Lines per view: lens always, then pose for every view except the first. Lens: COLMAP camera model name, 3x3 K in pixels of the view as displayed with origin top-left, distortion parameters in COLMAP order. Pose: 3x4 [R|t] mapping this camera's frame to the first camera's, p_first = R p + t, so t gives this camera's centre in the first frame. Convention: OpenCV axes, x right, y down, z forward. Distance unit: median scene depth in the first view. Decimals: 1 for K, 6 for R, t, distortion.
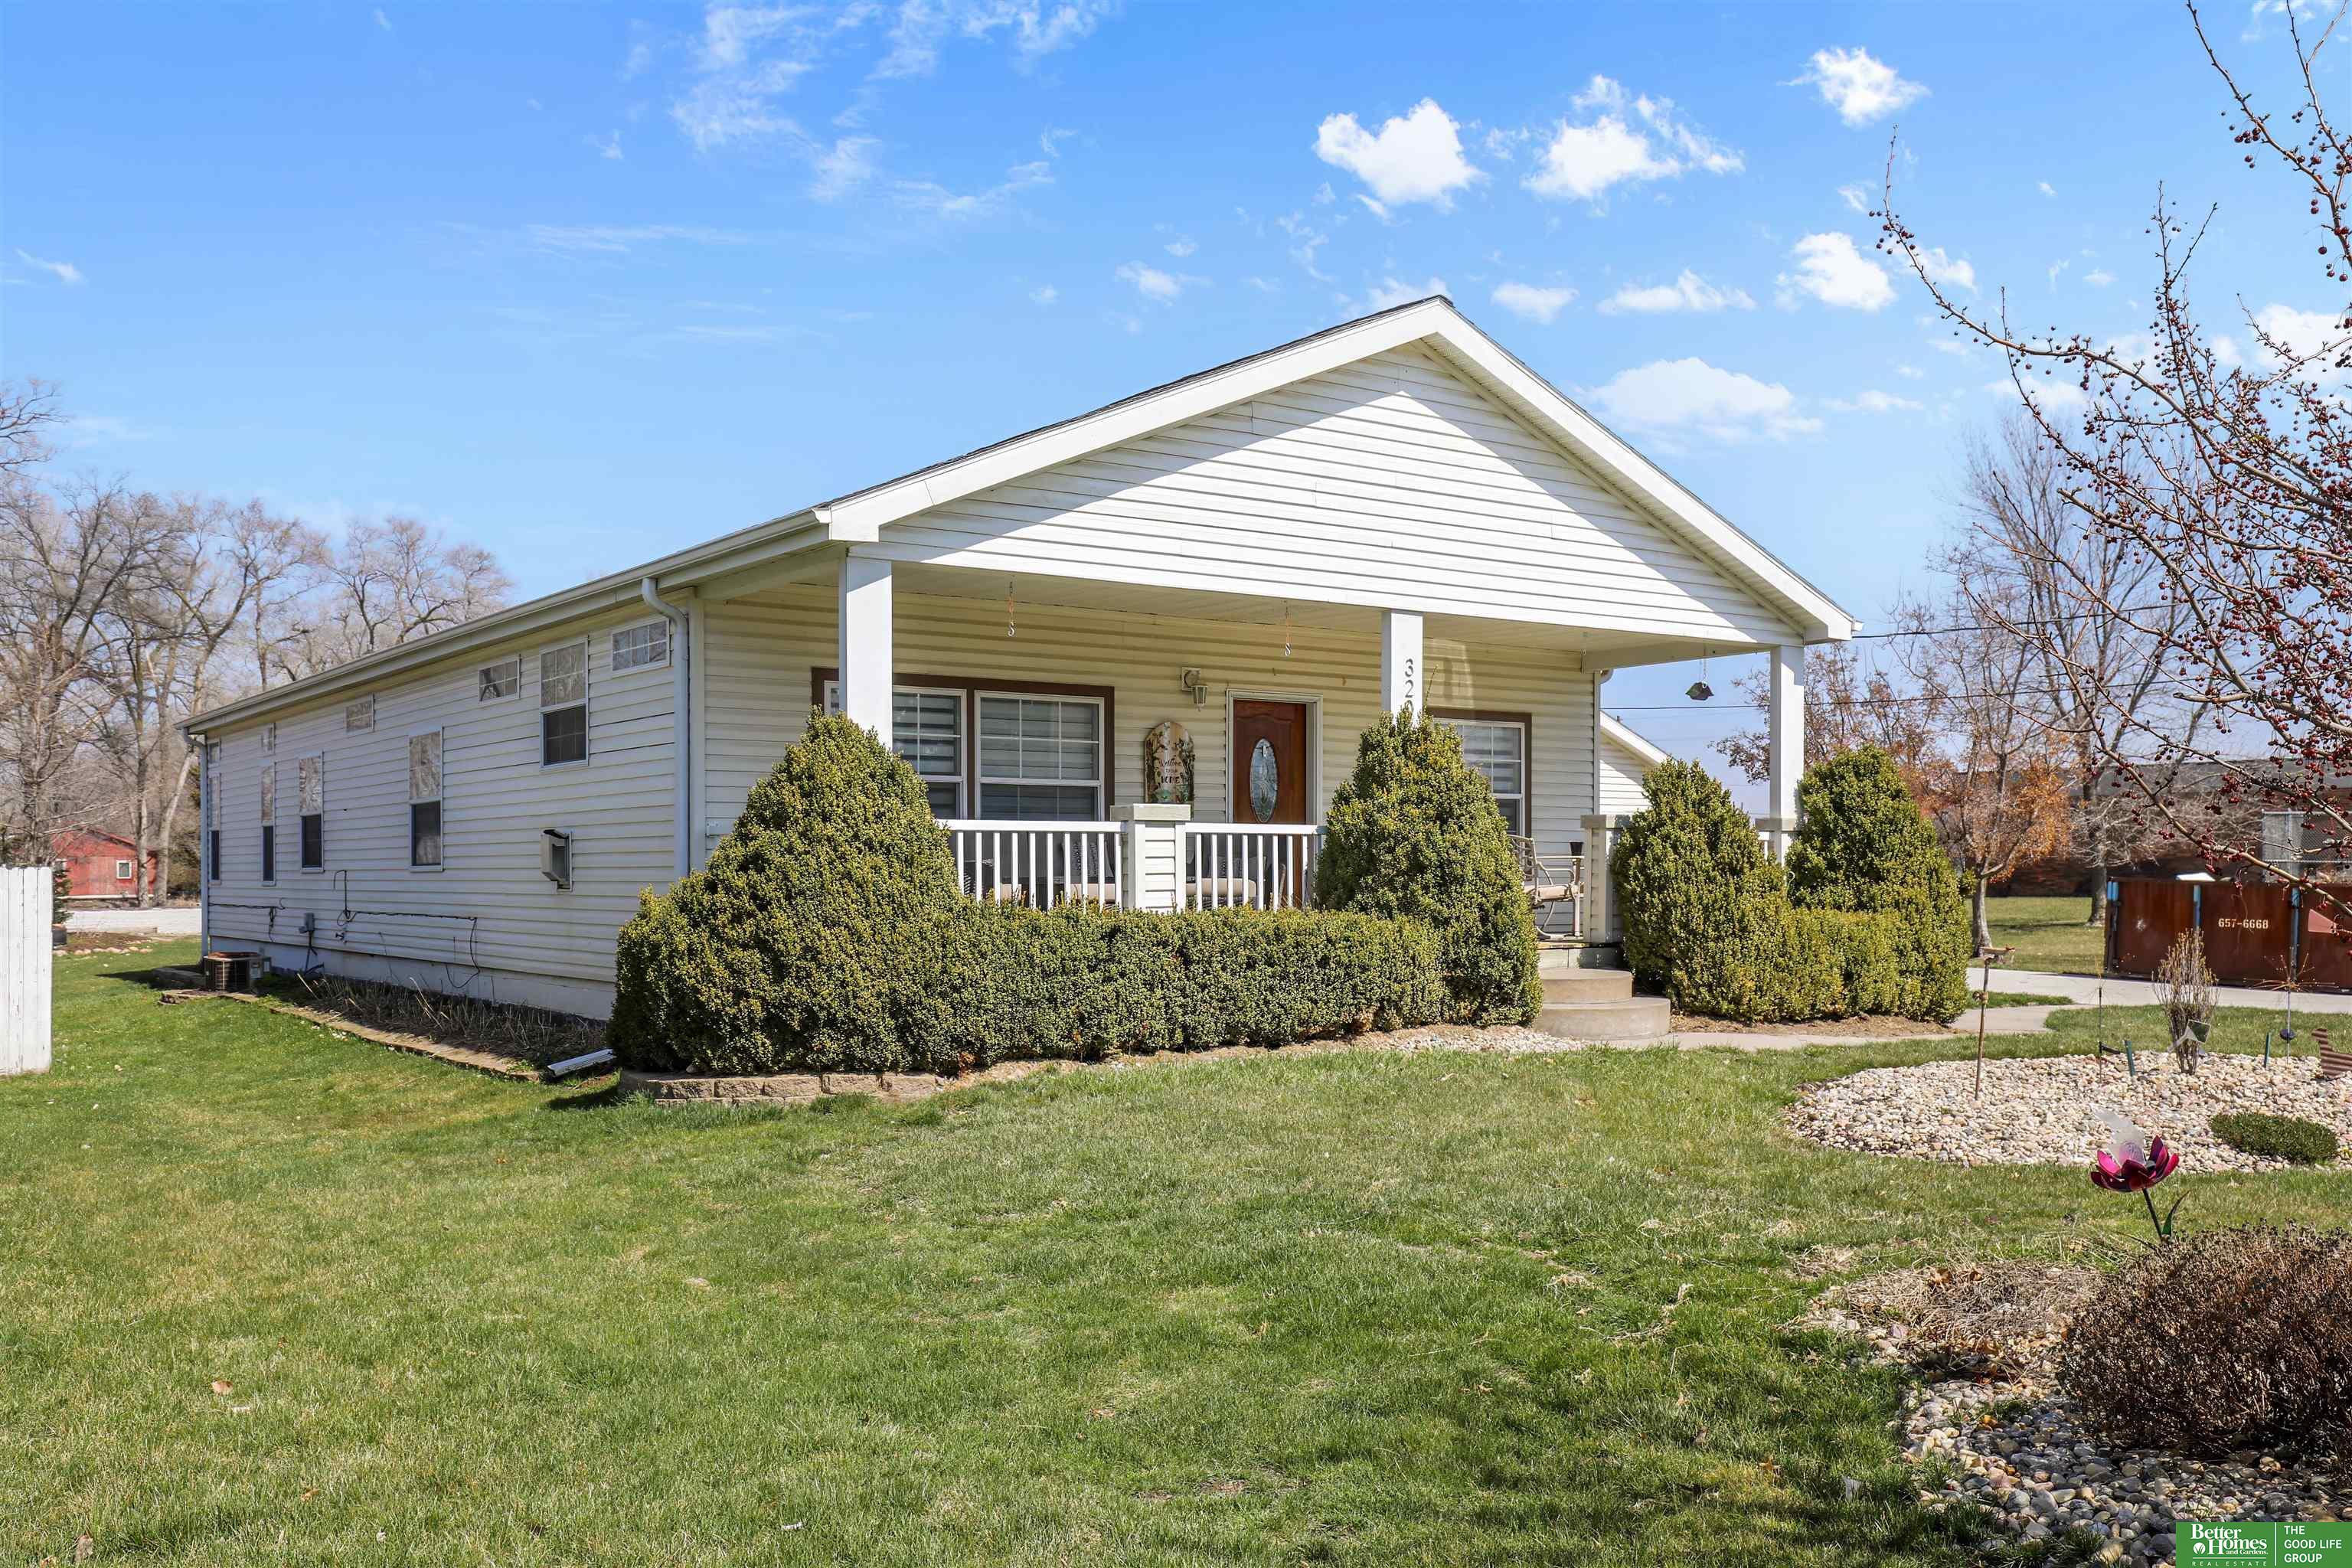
lens RADIAL K [[2059.8, 0, 1176.6], [0, 2059.8, 847.4], [0, 0, 1]] dist [0.060930, 0.001301]
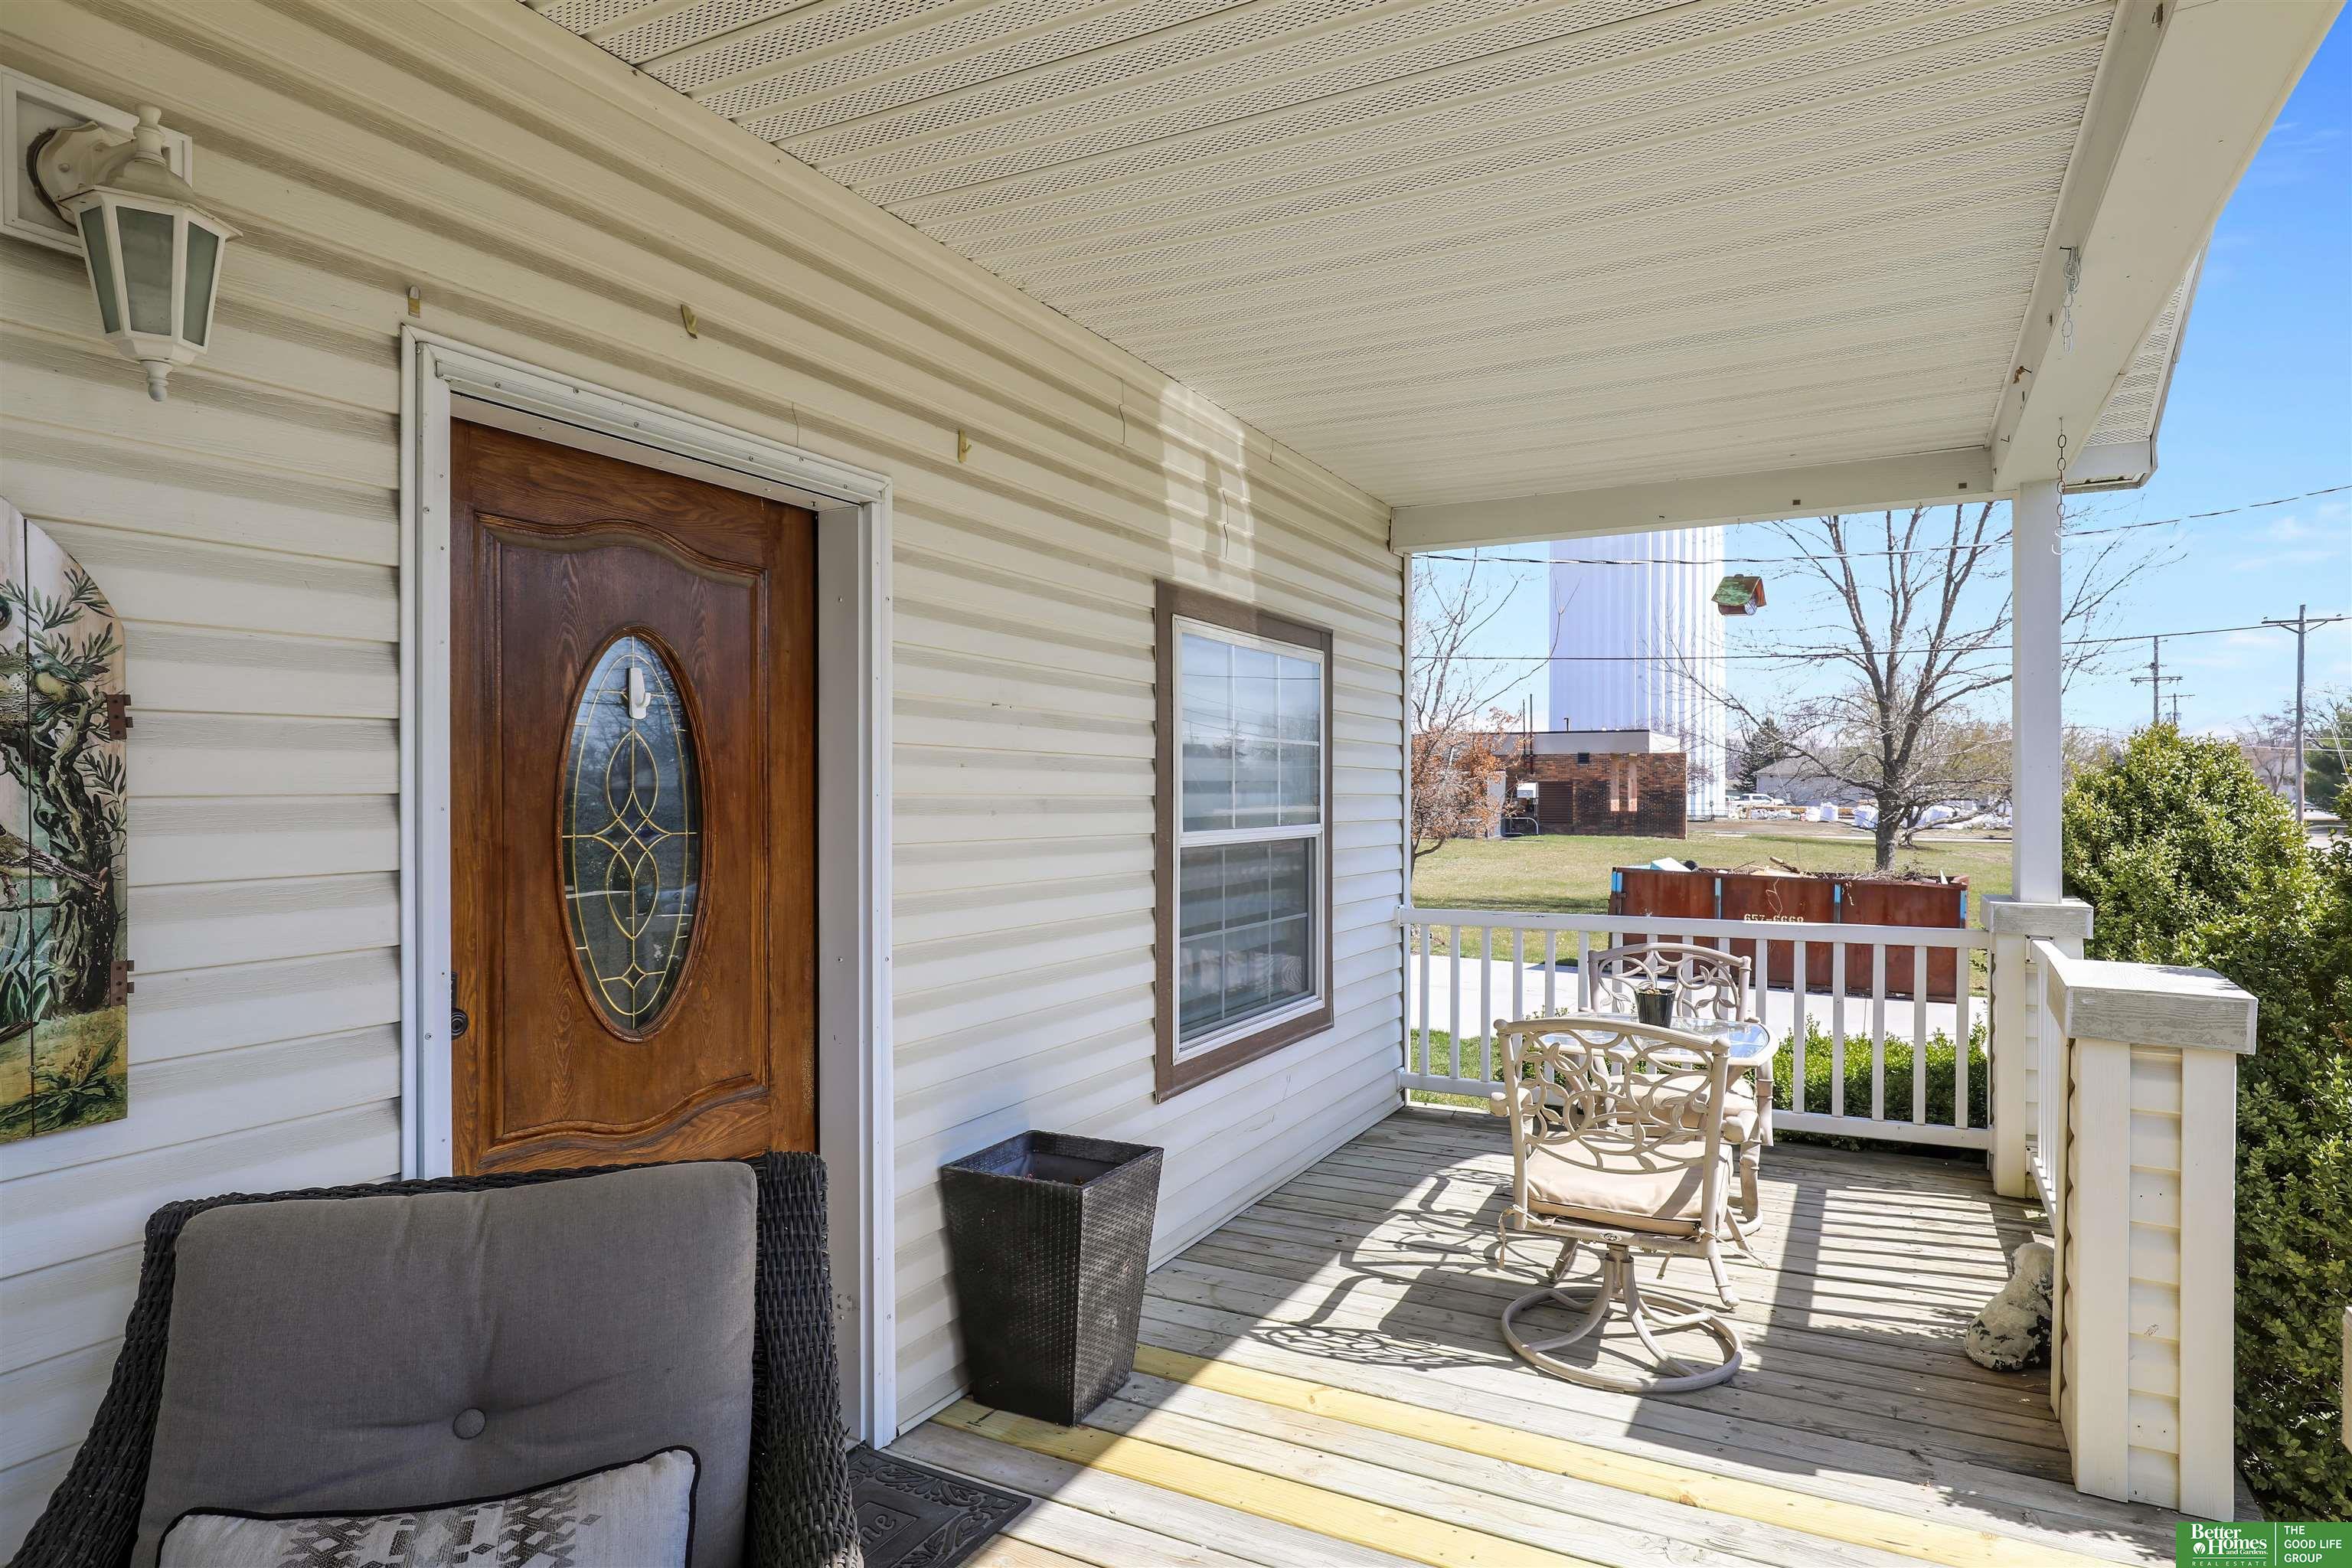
lens RADIAL K [[1260.0, 0, 1250.2], [0, 1260.0, 790.2], [0, 0, 1]] dist [0.000092, -0.000081]
pose [[0.868775, -0.003902, 0.495192, 0.036398], [0.000087, 0.999970, 0.007726, -0.041864], [-0.495208, -0.006669, 0.868749, 0.951694]]
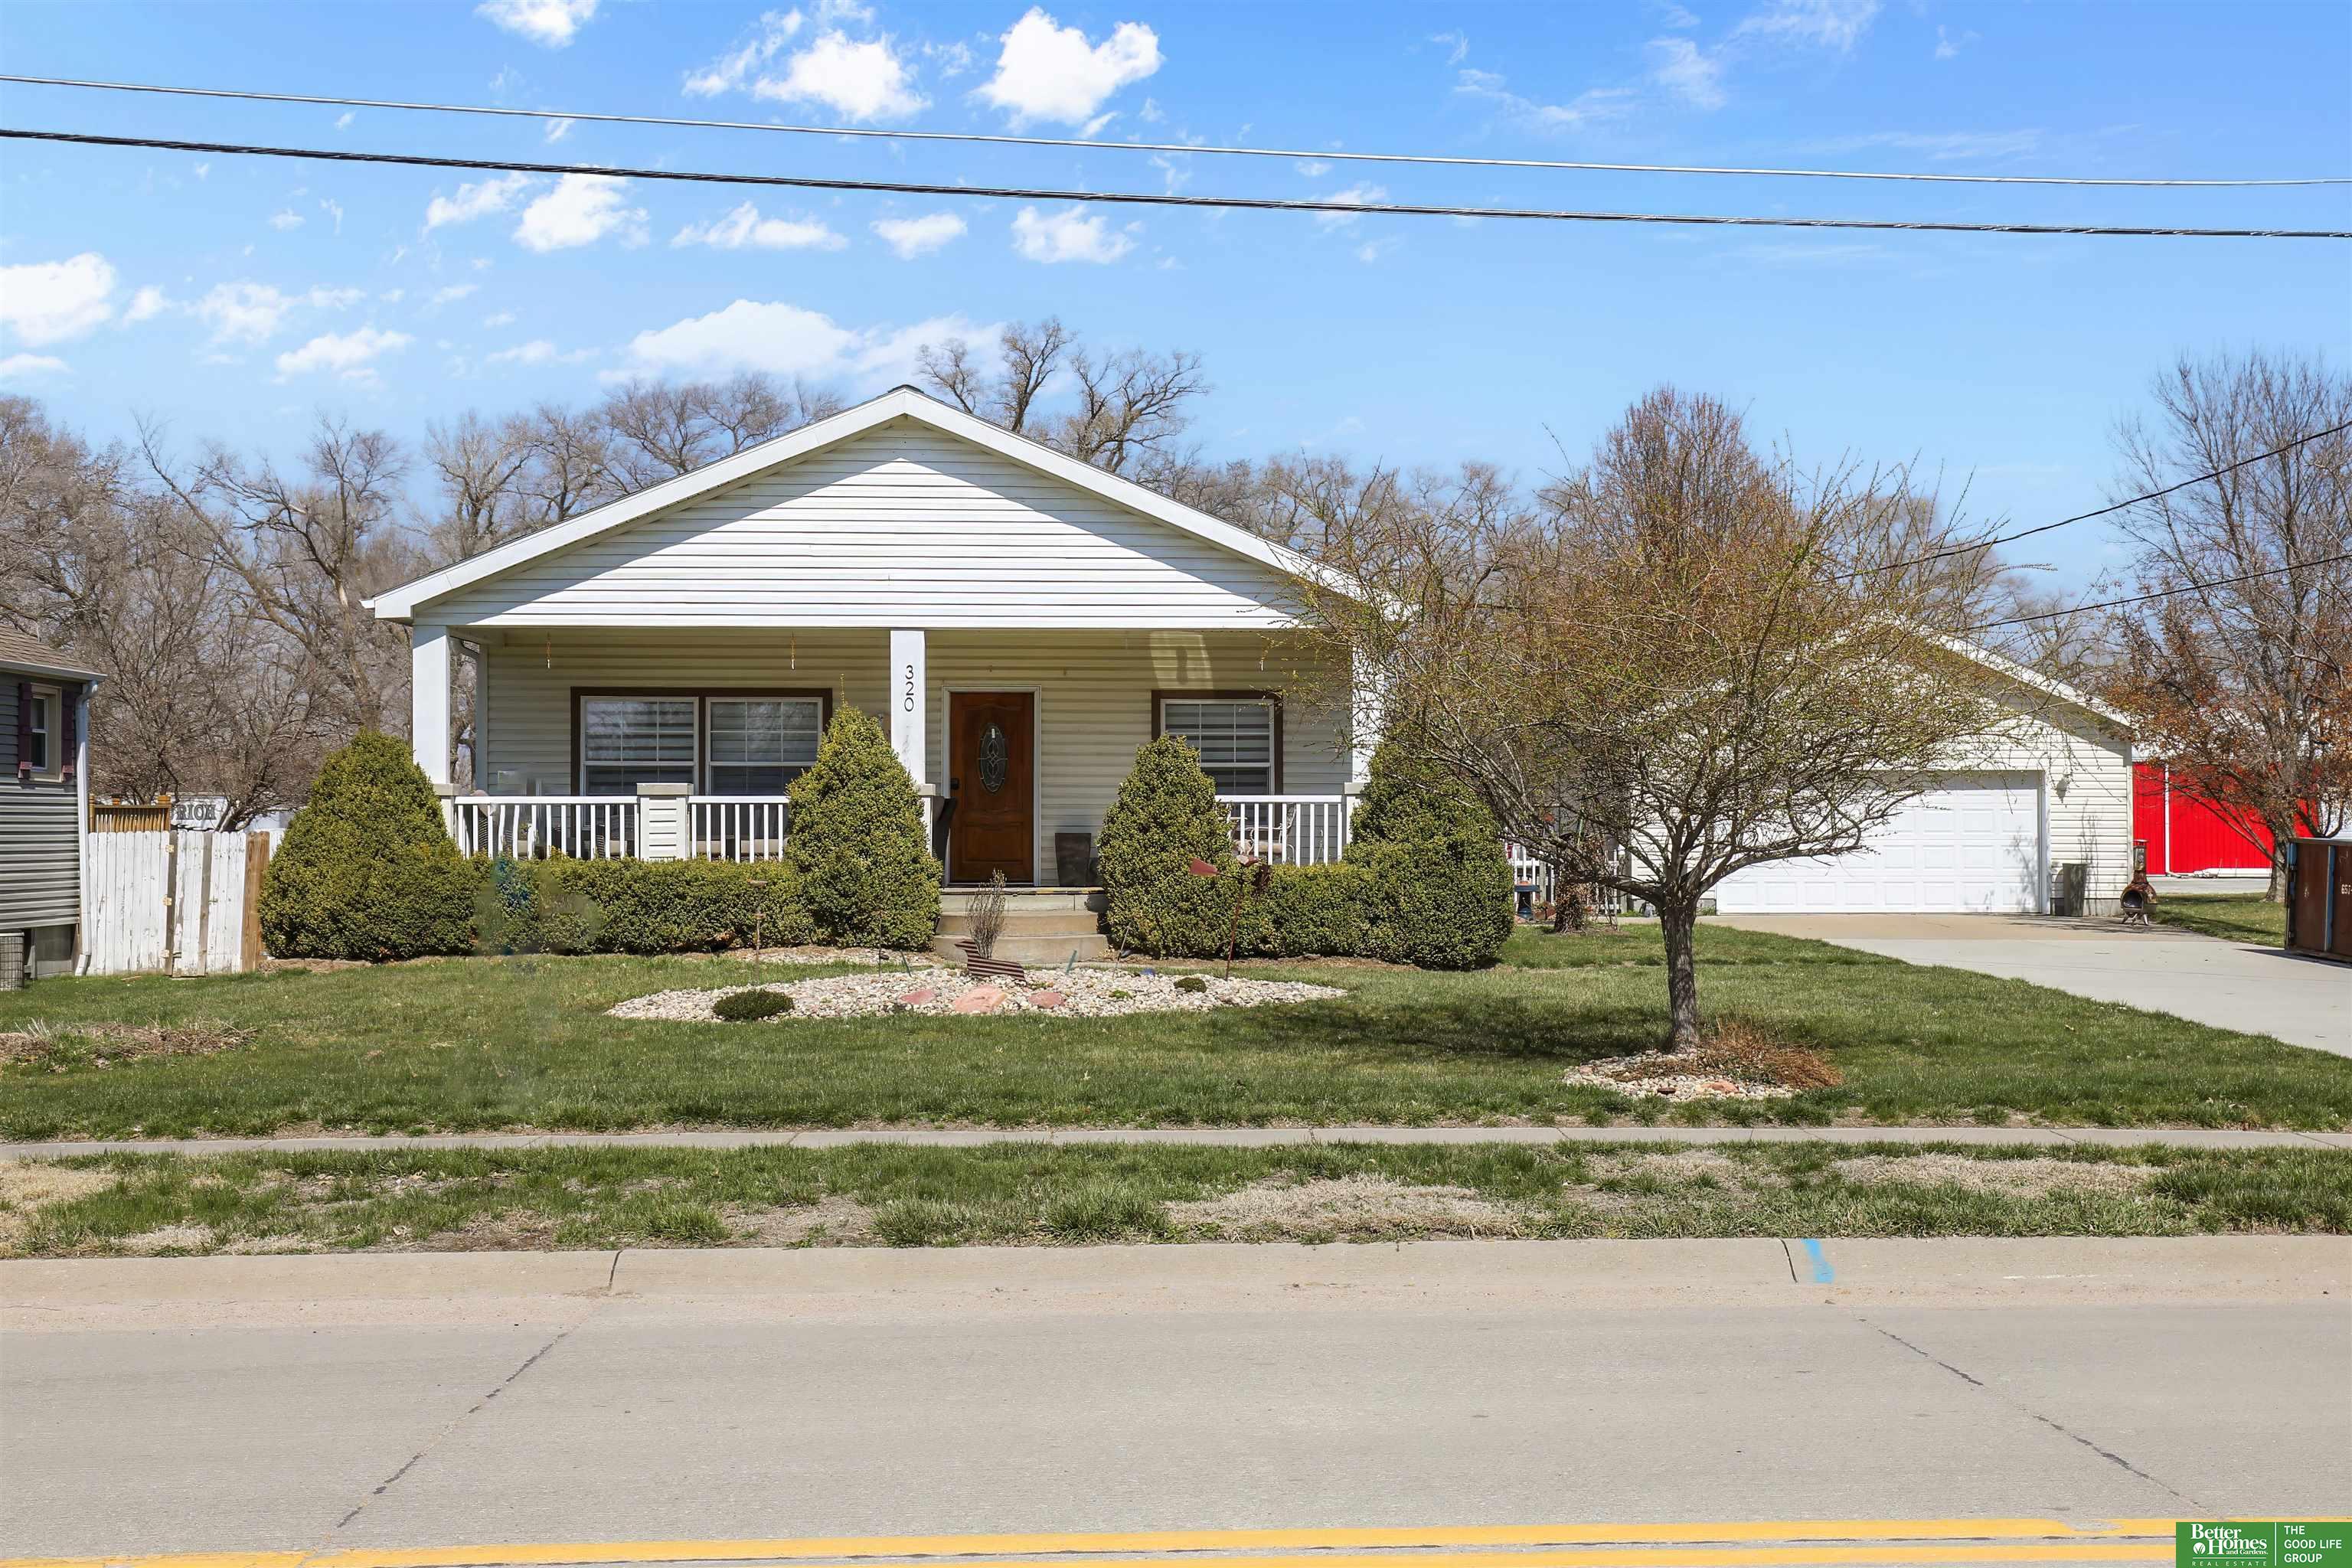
lens RADIAL K [[2443.7, 0, 1176.0], [0, 2443.7, 784.0], [0, 0, 1]] dist [0.006426, 0.009594]
pose [[0.862523, -0.013737, -0.505831, 0.966935], [0.007951, 0.999876, -0.013595, 0.003983], [0.505955, 0.007704, 0.862526, -0.210948]]
